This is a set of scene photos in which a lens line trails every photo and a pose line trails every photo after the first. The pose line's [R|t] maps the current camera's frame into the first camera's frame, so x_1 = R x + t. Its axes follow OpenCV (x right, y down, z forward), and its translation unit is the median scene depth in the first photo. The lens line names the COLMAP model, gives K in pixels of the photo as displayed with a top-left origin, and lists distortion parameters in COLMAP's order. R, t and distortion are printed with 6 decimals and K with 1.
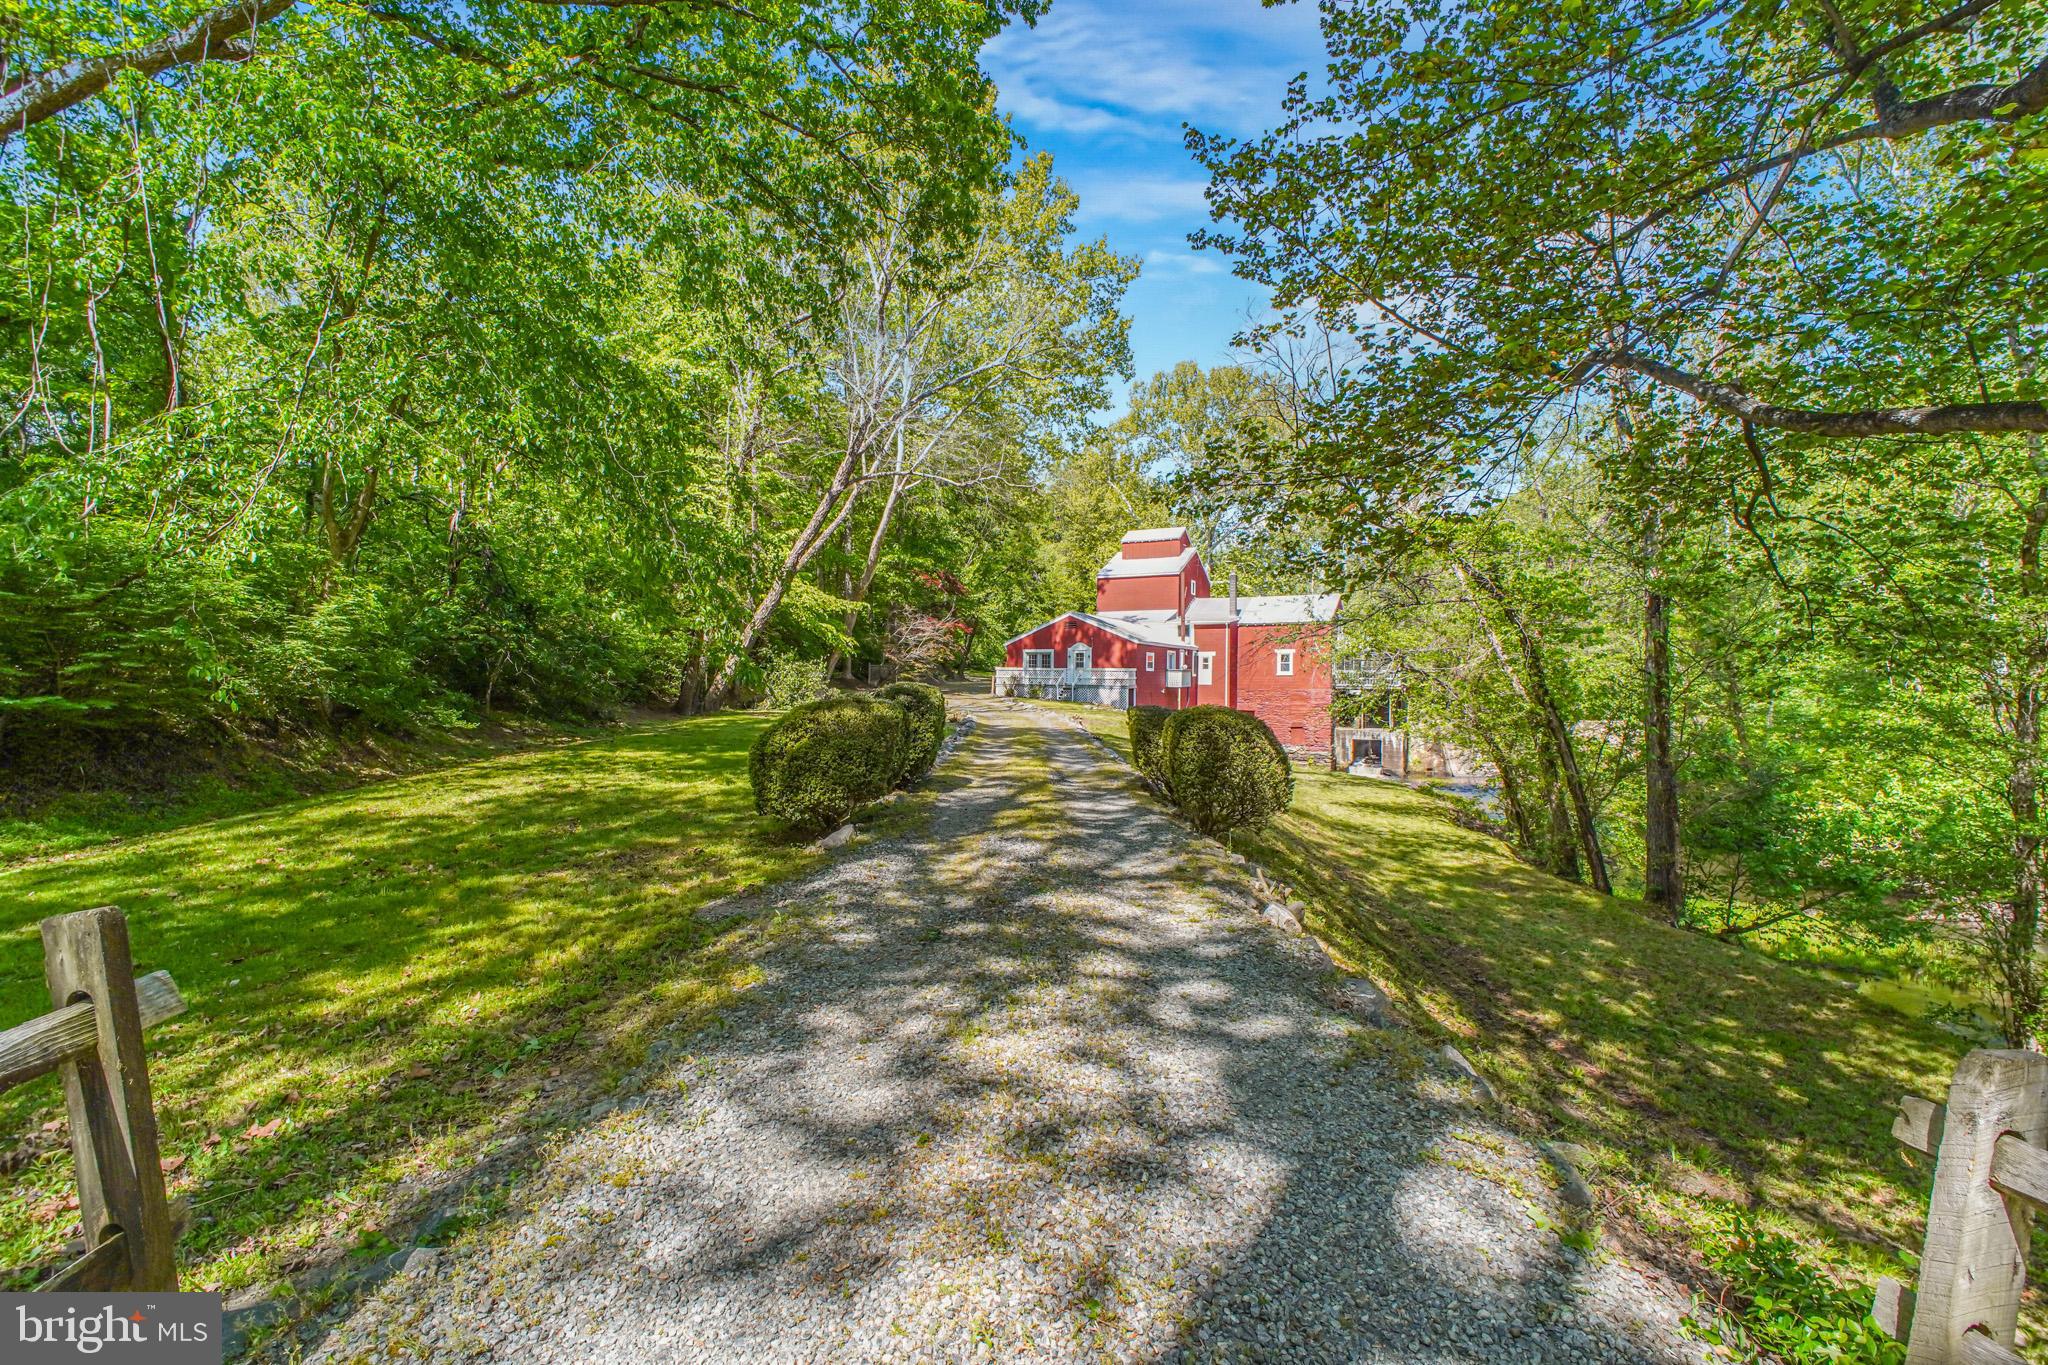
lens RADIAL K [[940.8, 0, 1019.6], [0, 940.8, 687.7], [0, 0, 1]] dist [-0.000027, -0.008140]
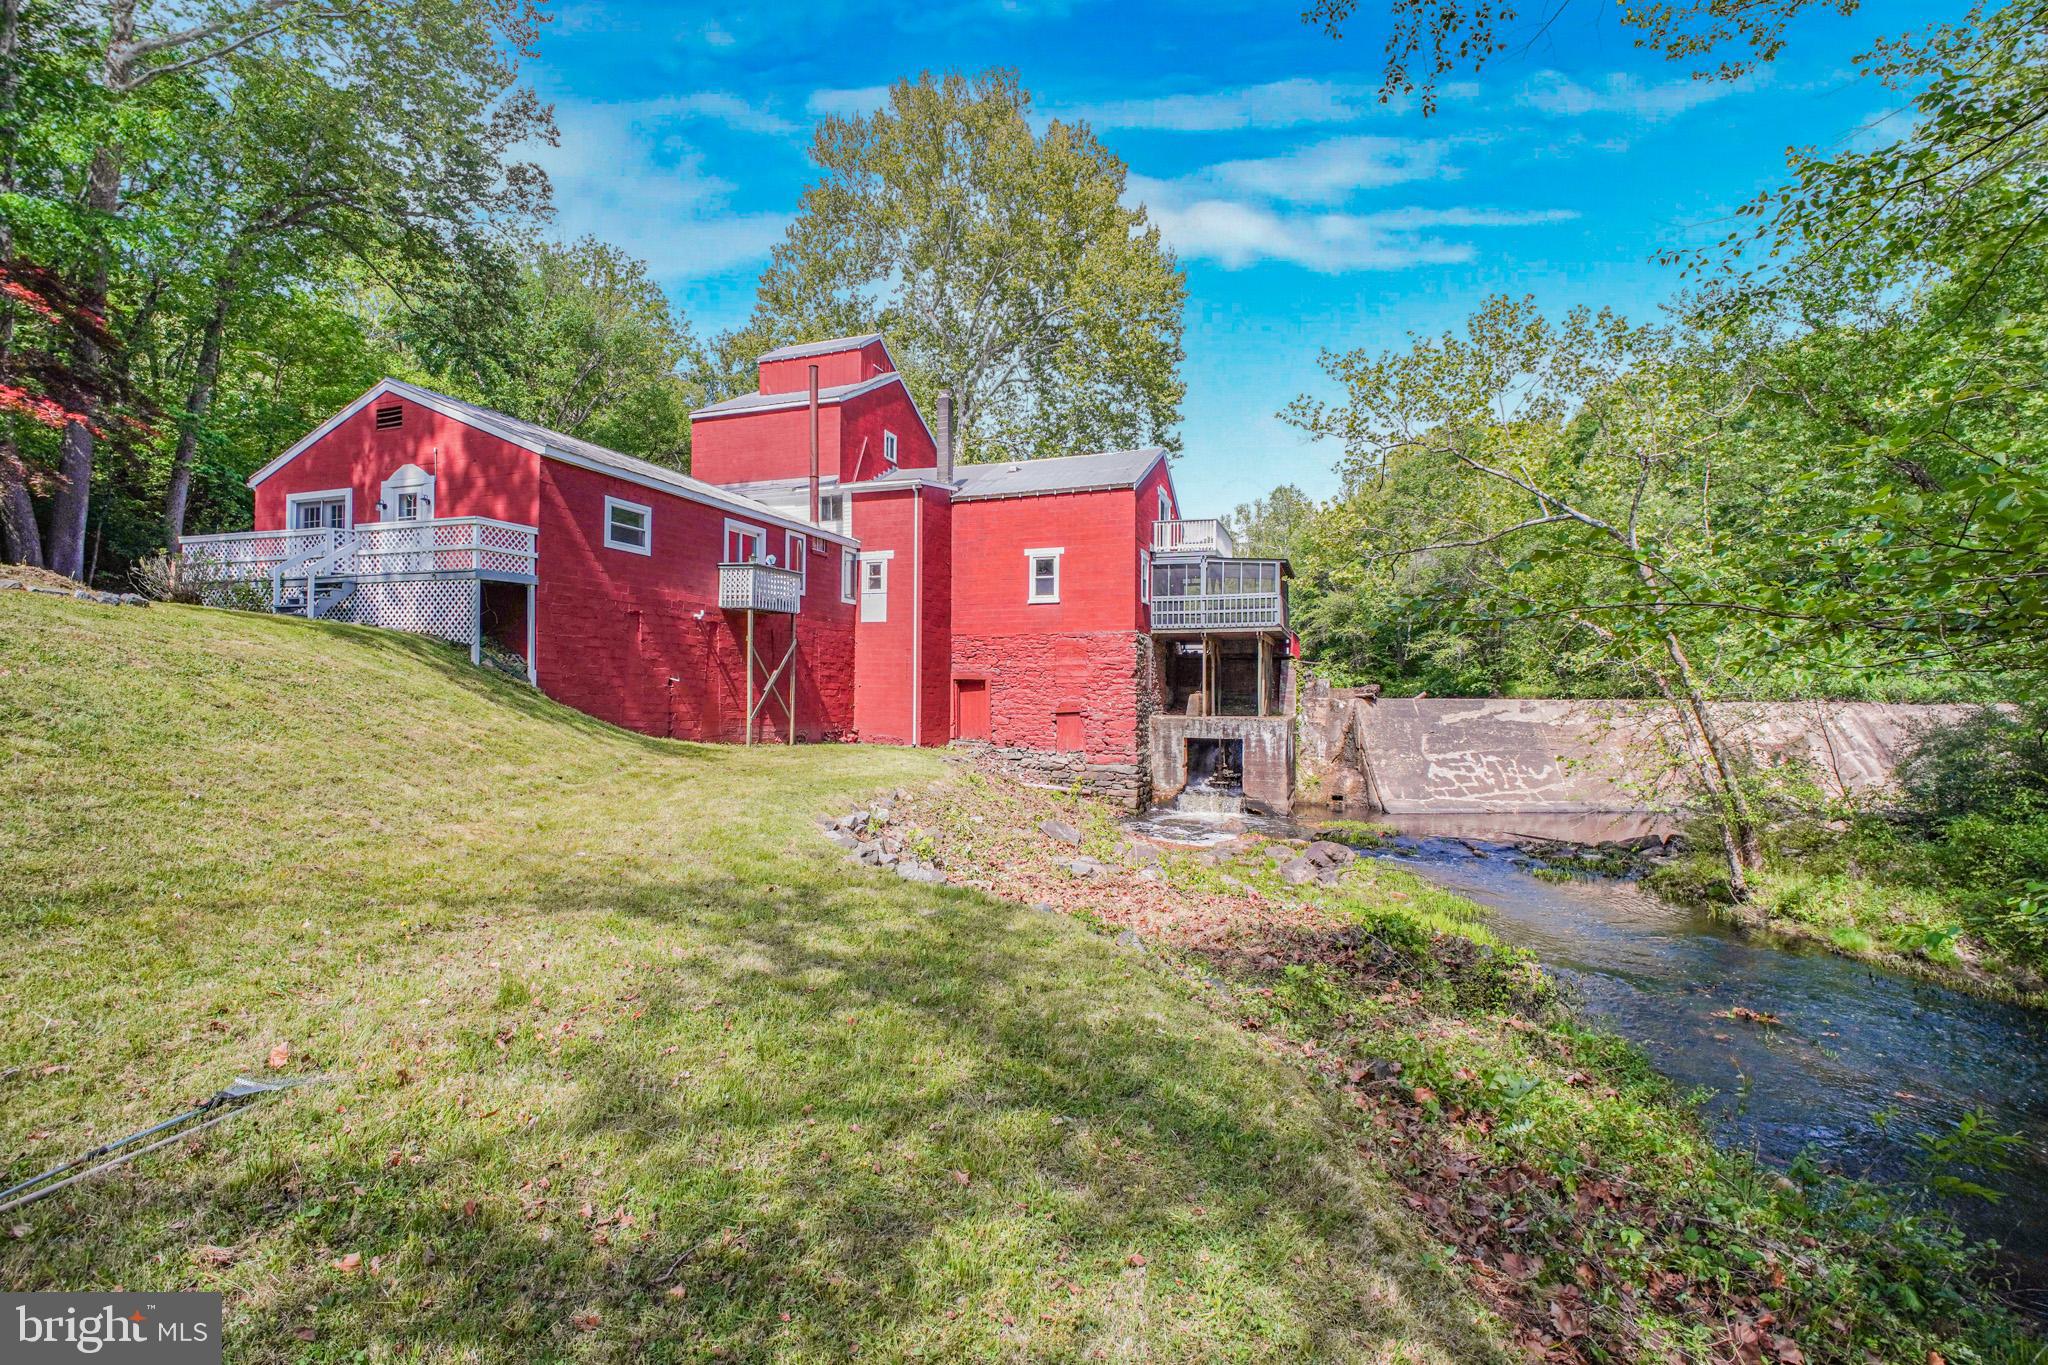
lens RADIAL K [[940.8, 0, 1012.5], [0, 940.8, 697.5], [0, 0, 1]] dist [-0.000027, -0.008140]
pose [[0.994533, -0.000450, 0.104421, 0.216395], [0.000681, 0.999997, -0.002176, 0.035022], [-0.104419, 0.002236, 0.994531, 0.531218]]
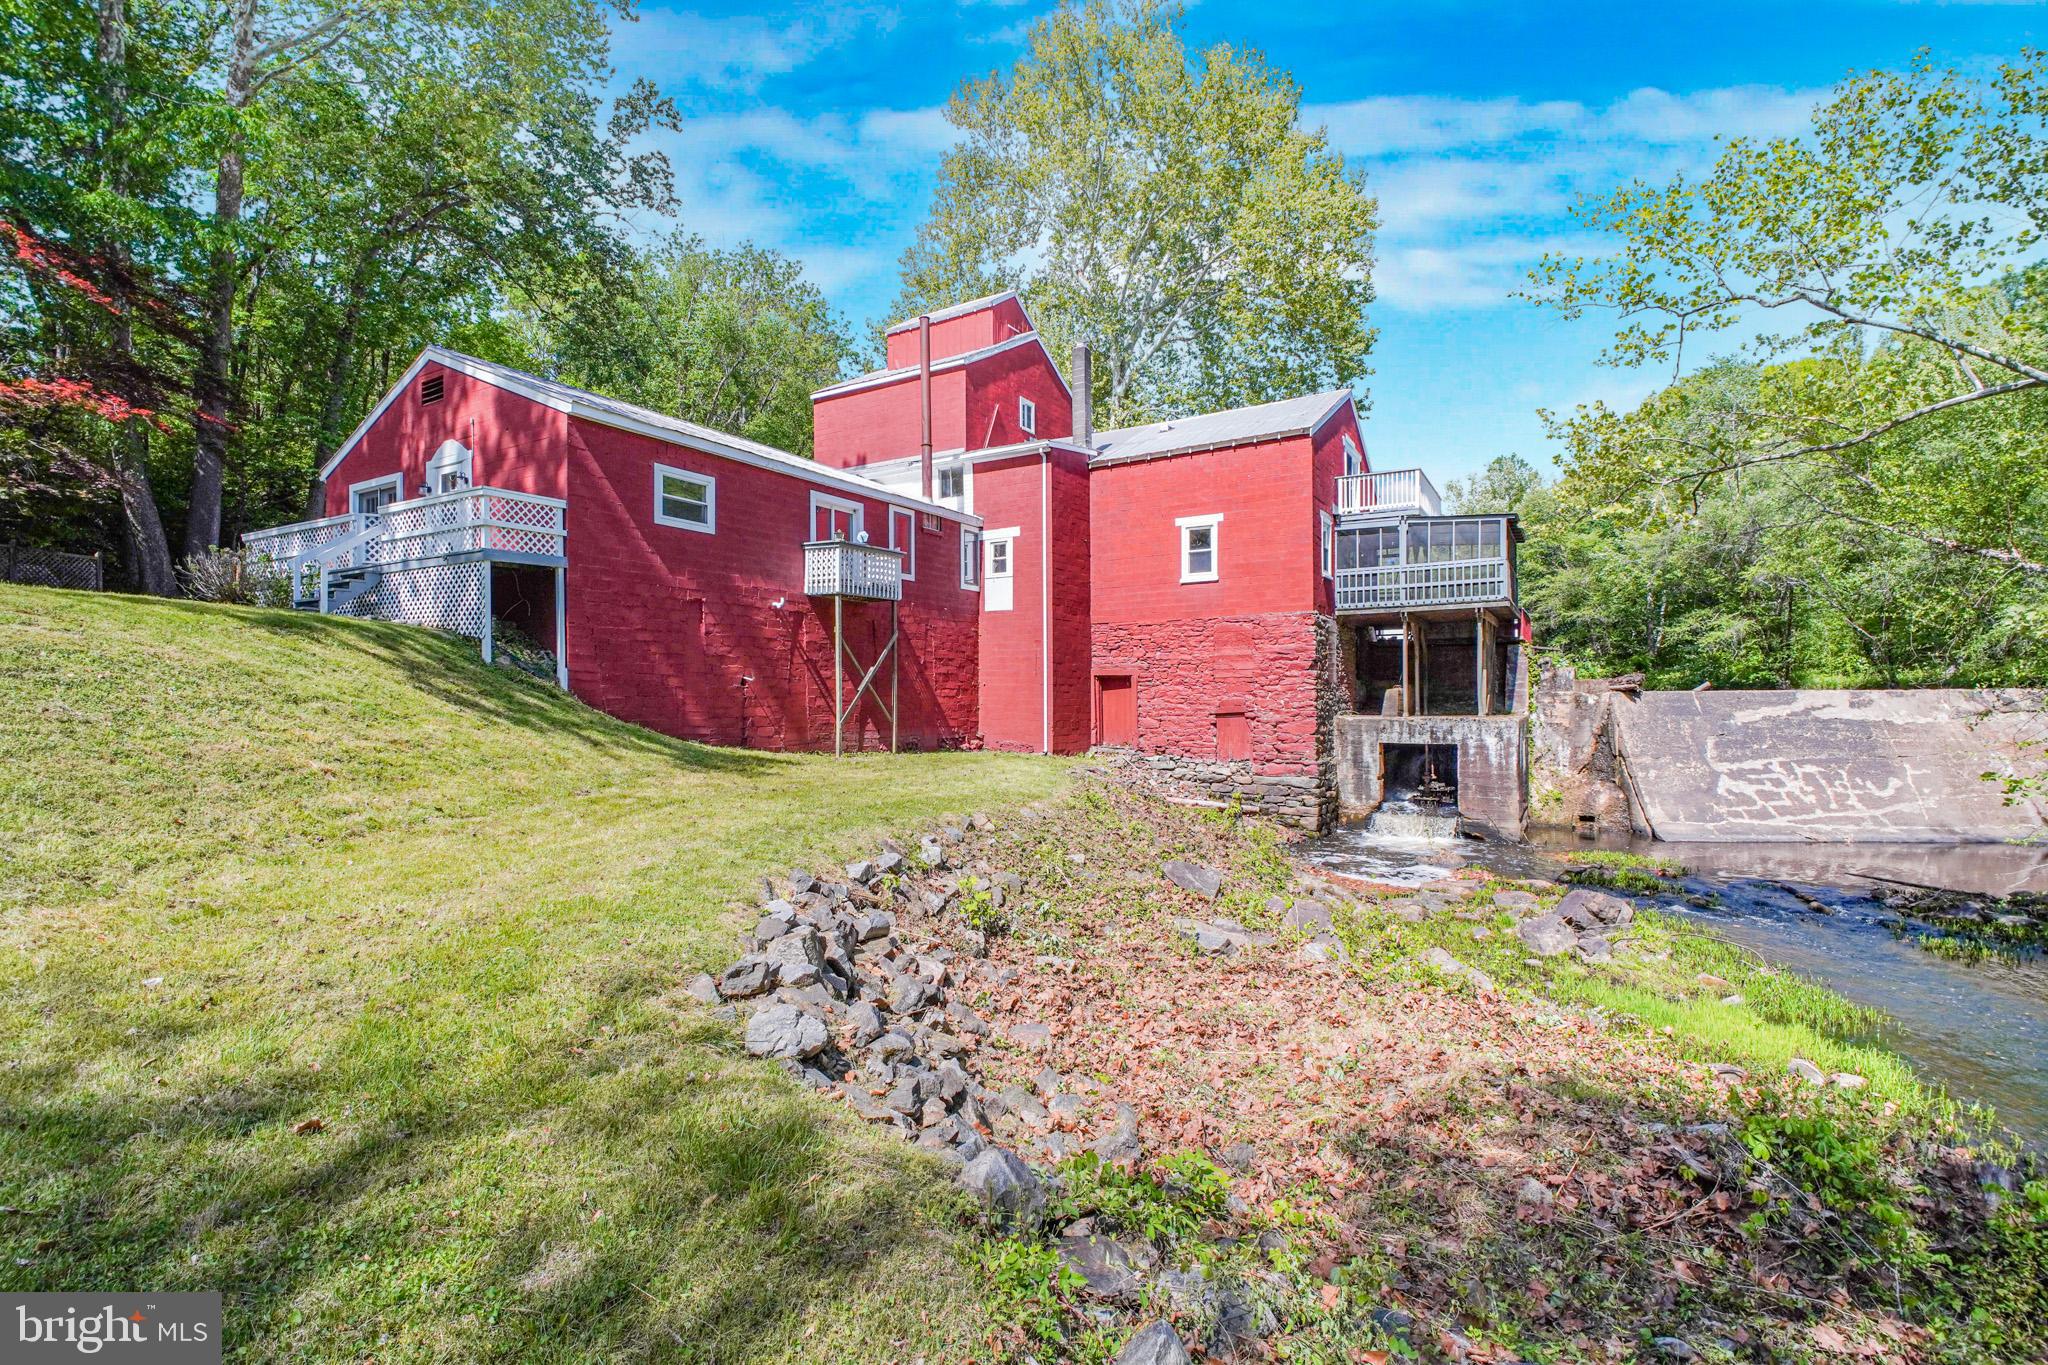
lens RADIAL K [[940.8, 0, 1010.6], [0, 940.8, 703.2], [0, 0, 1]] dist [-0.000027, -0.008140]
pose [[0.995484, -0.012310, -0.094131, 0.239070], [0.012313, 0.999924, -0.000540, 0.036476], [0.094130, -0.000621, 0.995560, 0.599652]]
